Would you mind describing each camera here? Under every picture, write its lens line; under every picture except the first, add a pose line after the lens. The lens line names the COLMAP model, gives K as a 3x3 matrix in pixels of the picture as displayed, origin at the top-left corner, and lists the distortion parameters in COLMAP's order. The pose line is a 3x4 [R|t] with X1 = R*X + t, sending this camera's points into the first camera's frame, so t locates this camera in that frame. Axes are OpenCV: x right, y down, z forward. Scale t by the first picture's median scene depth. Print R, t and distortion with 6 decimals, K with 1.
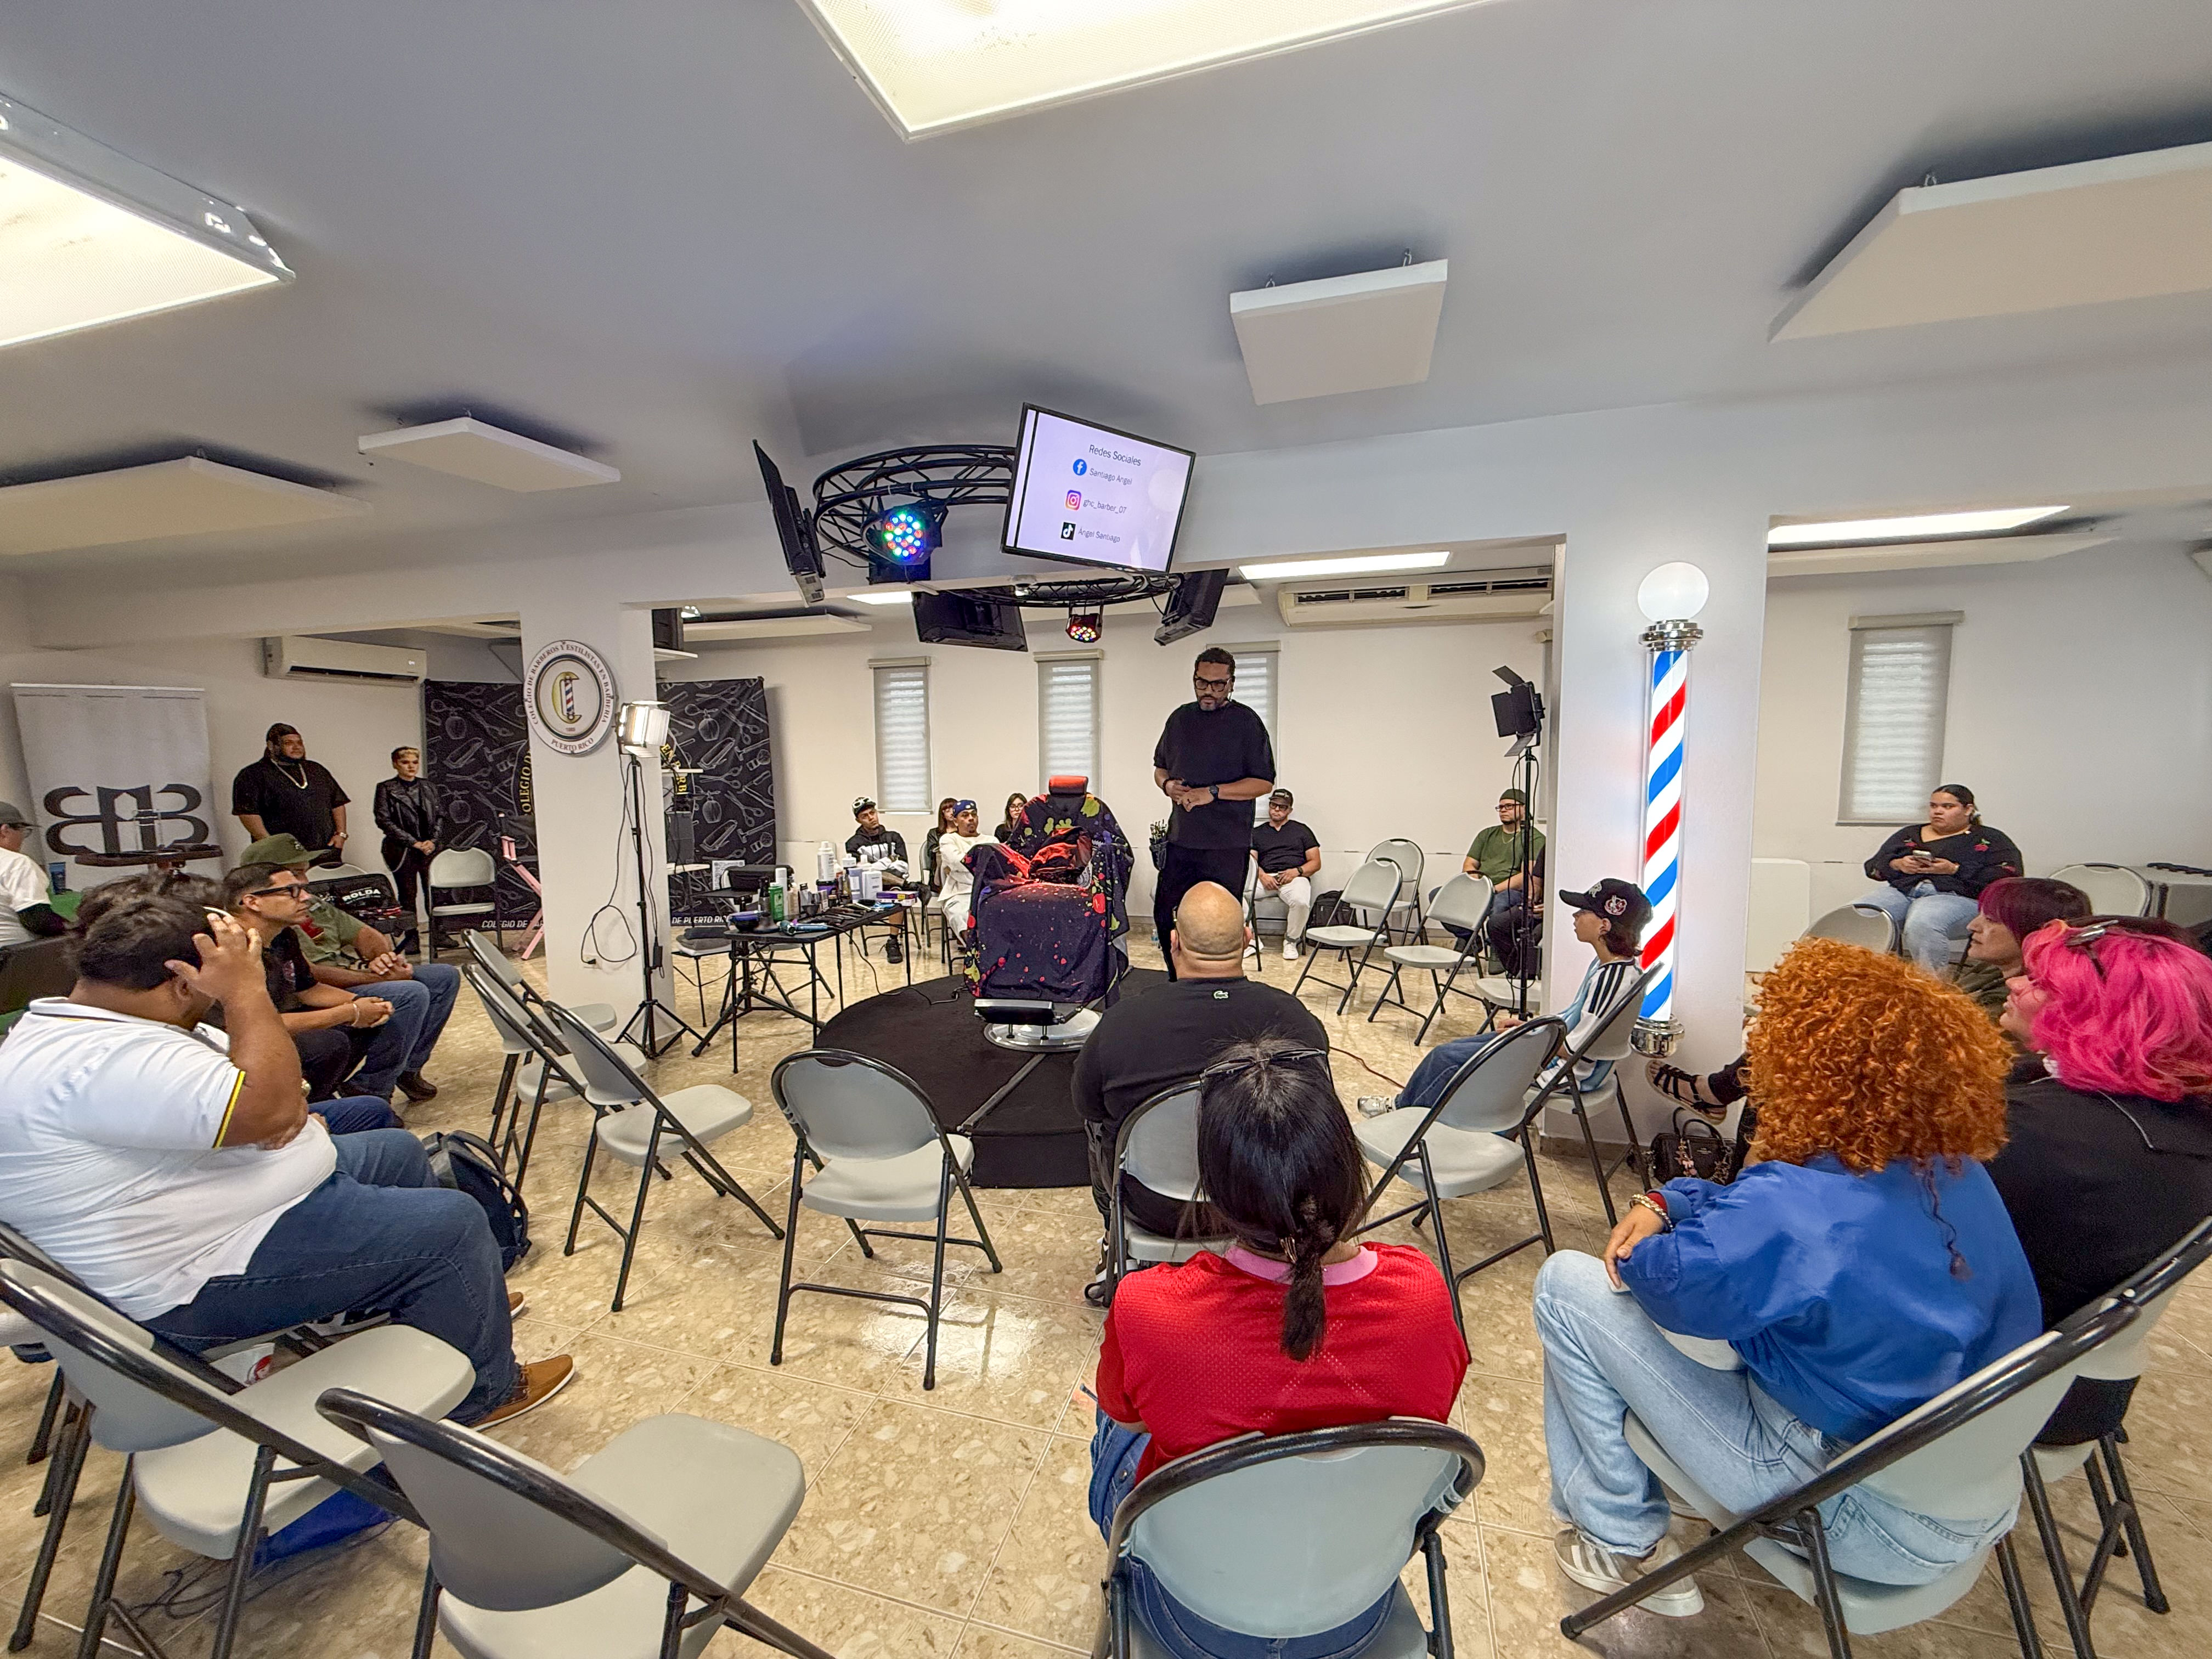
lens RADIAL K [[889.0, 0, 1099.0], [0, 889.0, 830.9], [0, 0, 1]] dist [0.000179, -0.000054]
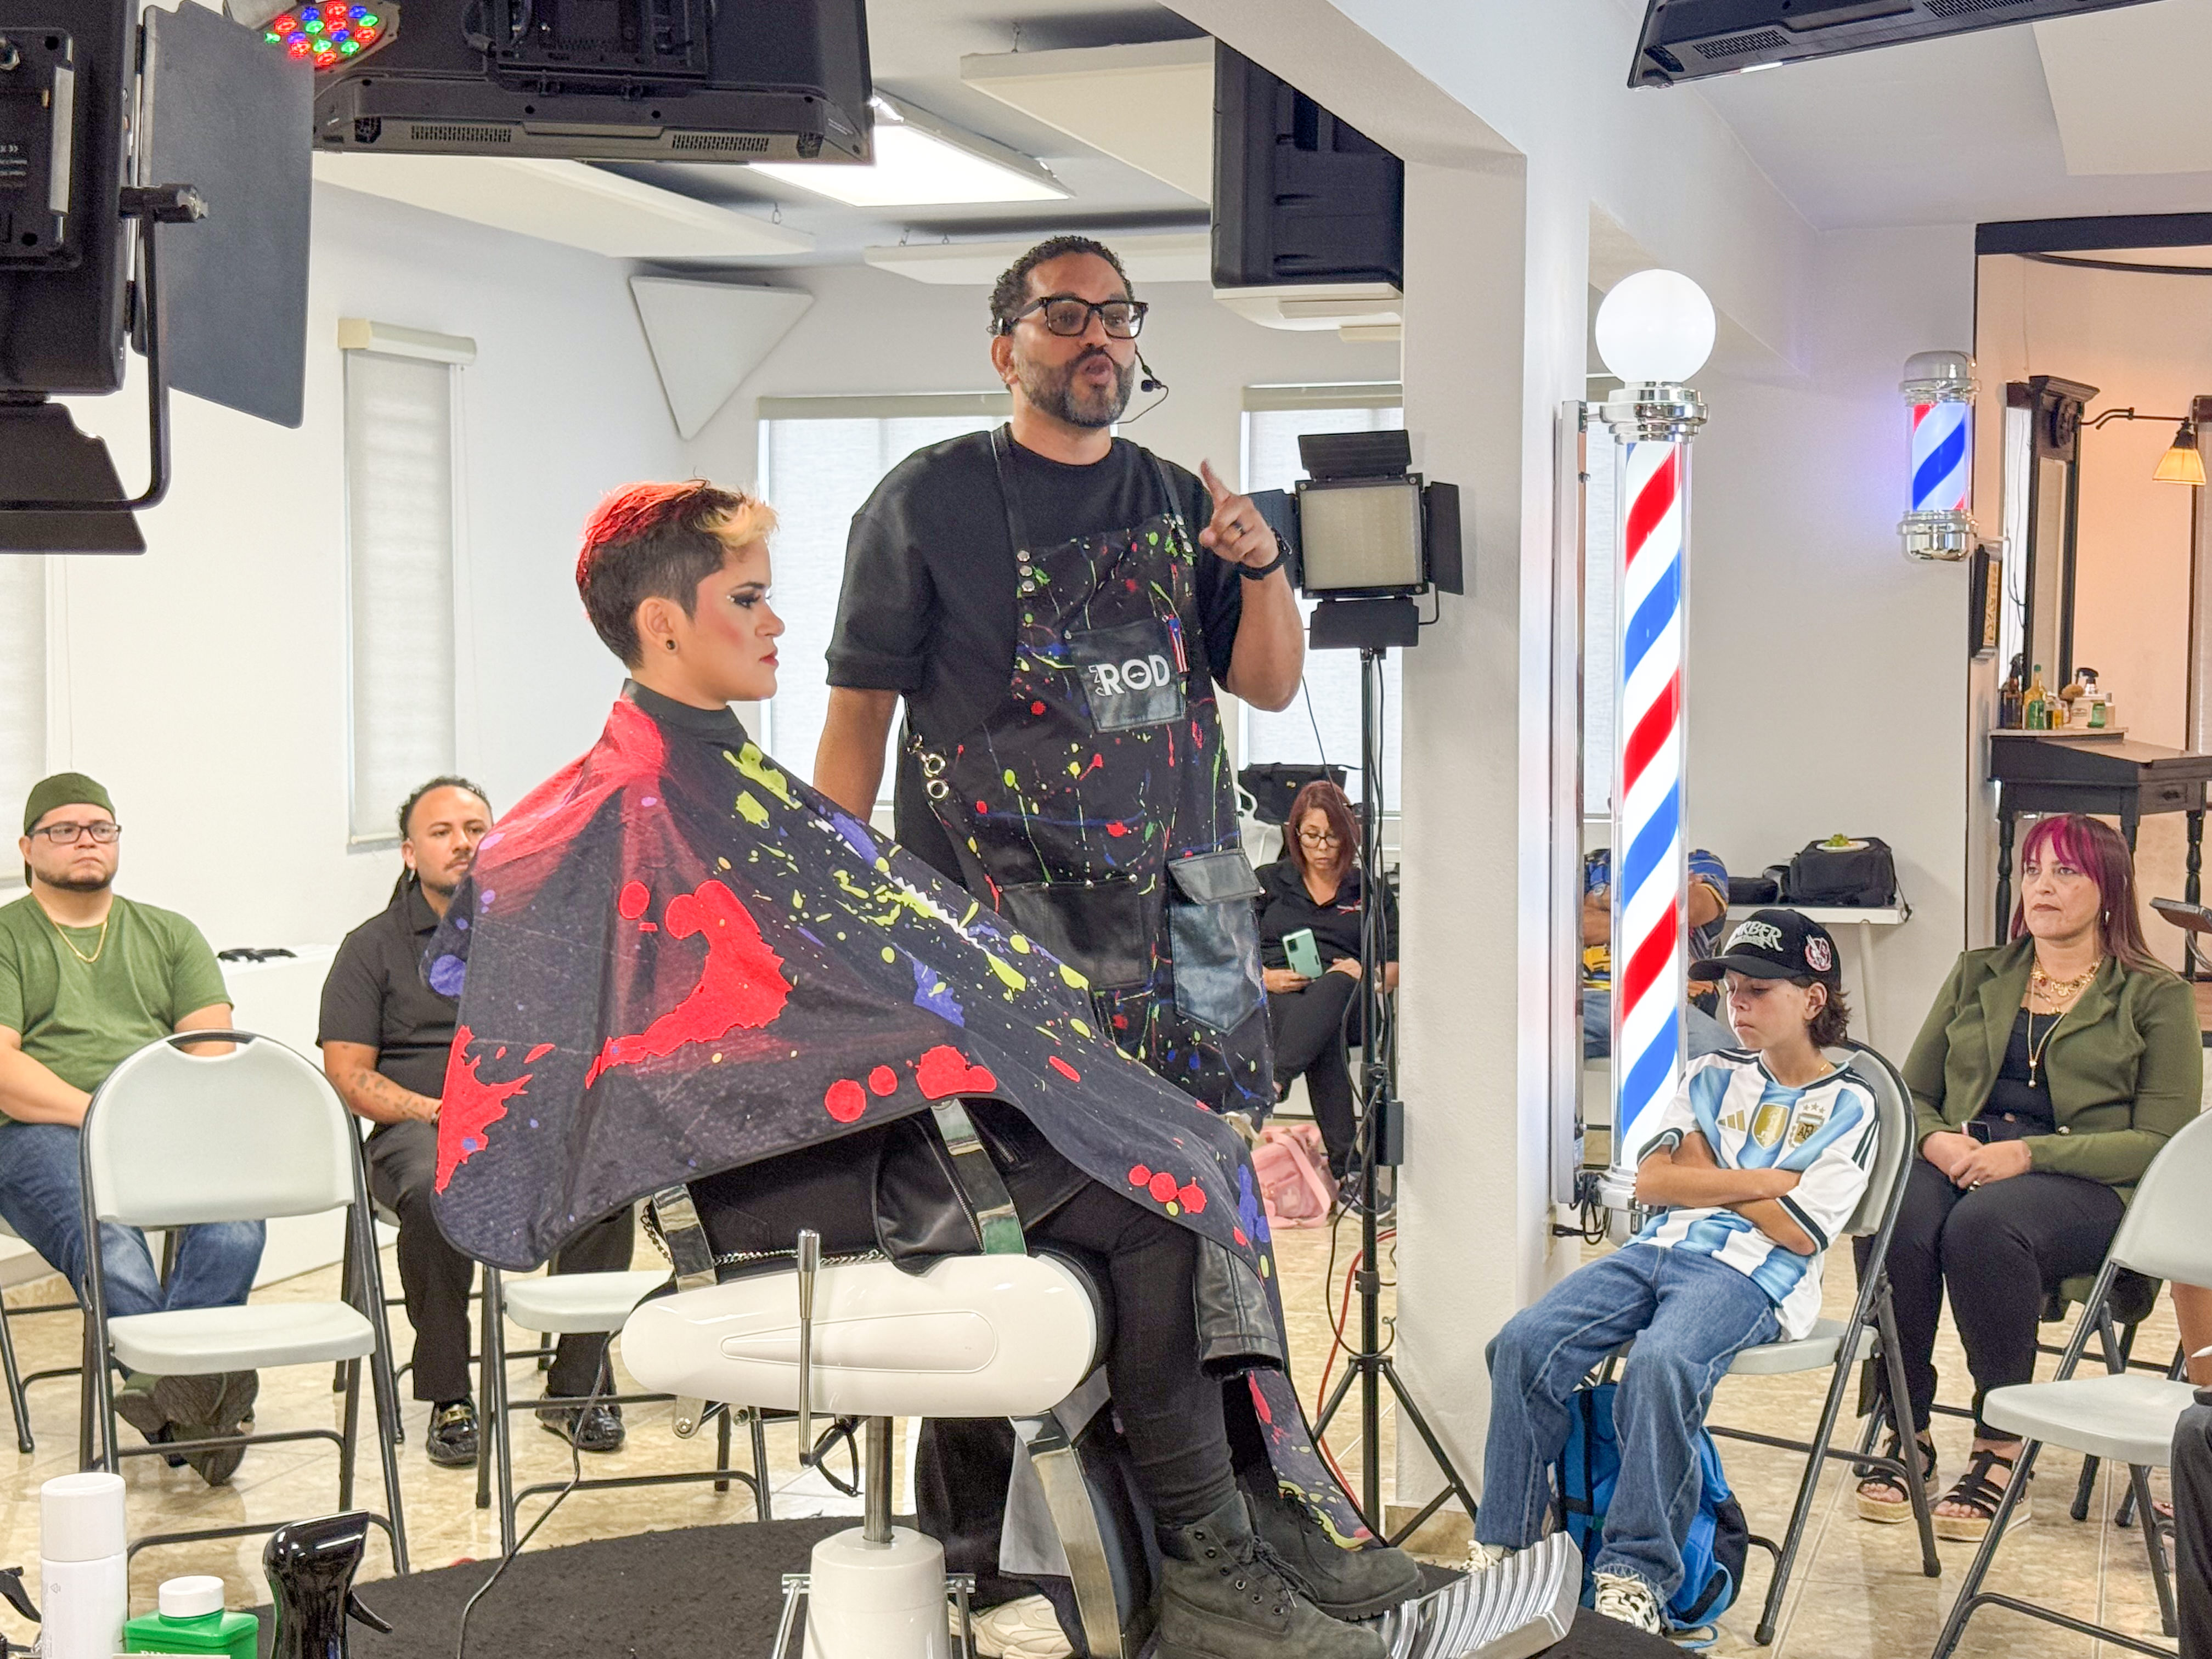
lens RADIAL K [[3309.9, 0, 1120.7], [0, 3309.9, 836.1], [0, 0, 1]] dist [0.138427, -0.059765]
pose [[0.015840, -0.042329, 0.998978, -0.849787], [0.087797, 0.995303, 0.040781, -0.055792], [-0.996012, 0.087061, 0.019482, 0.865094]]
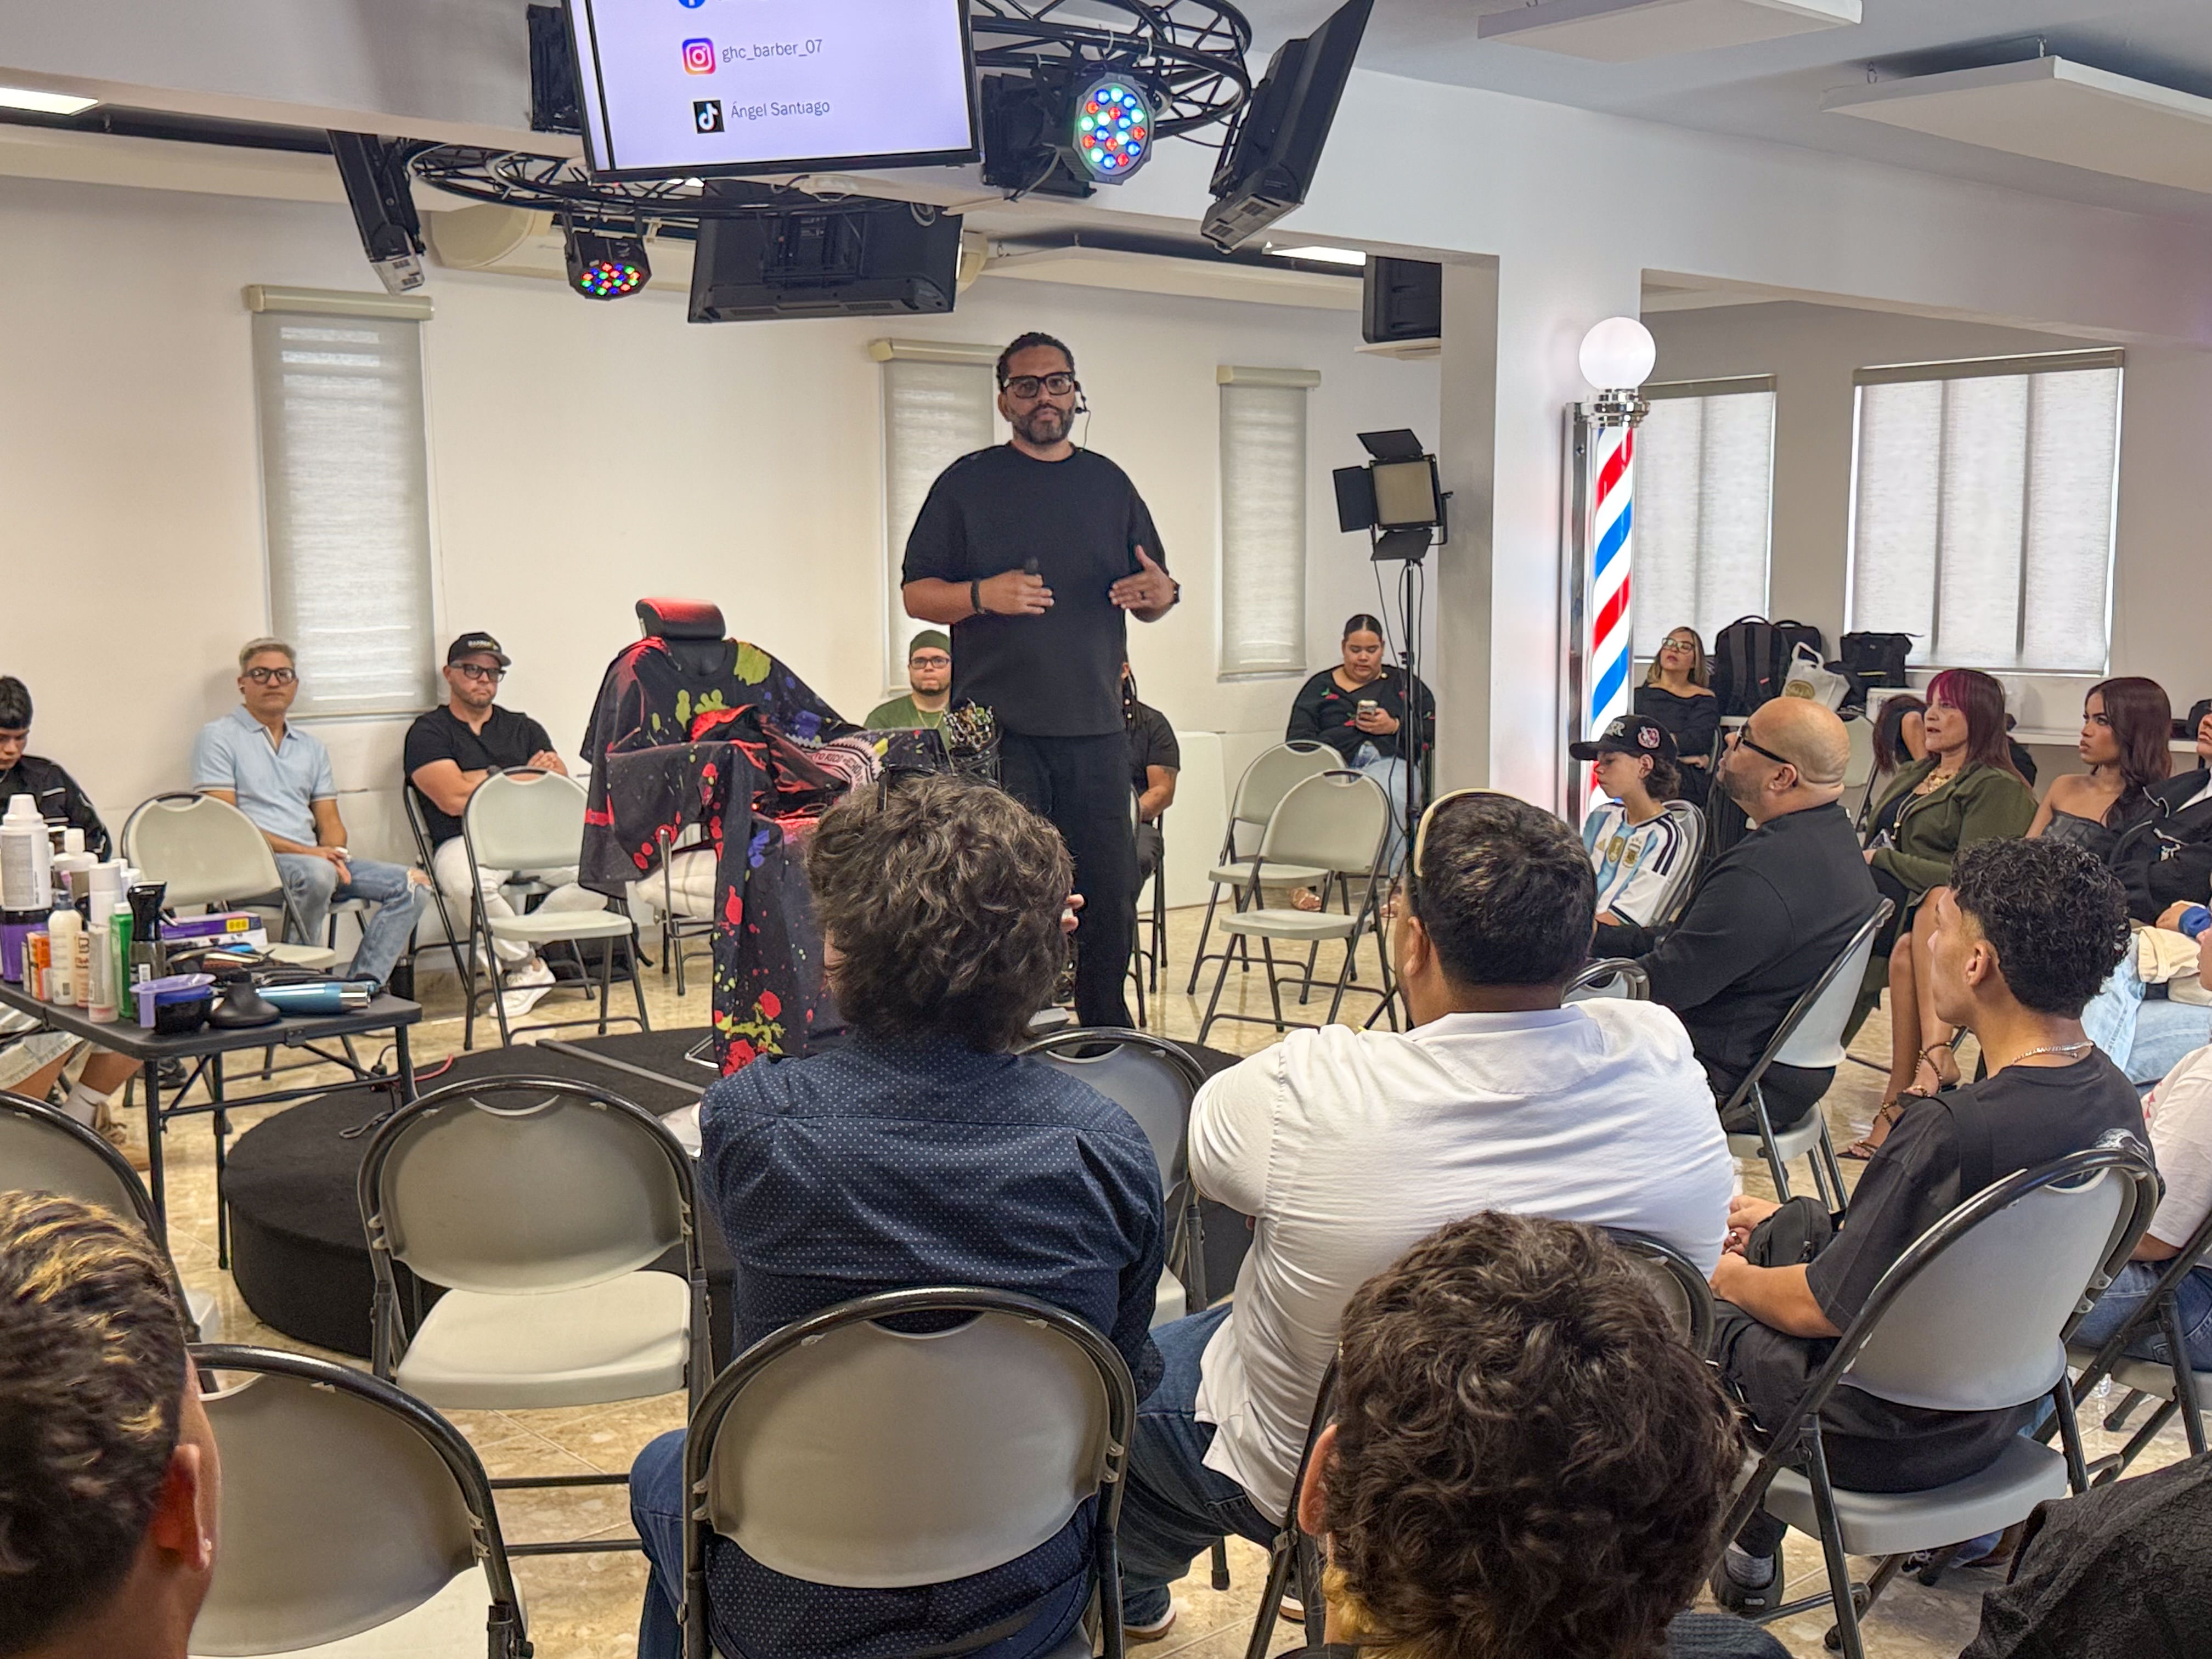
lens RADIAL K [[2343.6, 0, 1127.6], [0, 2343.6, 842.7], [0, 0, 1]] dist [0.222213, -0.542343]
pose [[0.527605, -0.091060, 0.844595, -0.975128], [0.073270, 0.995411, 0.061550, 0.005782], [-0.846324, 0.029410, 0.531856, 0.159702]]
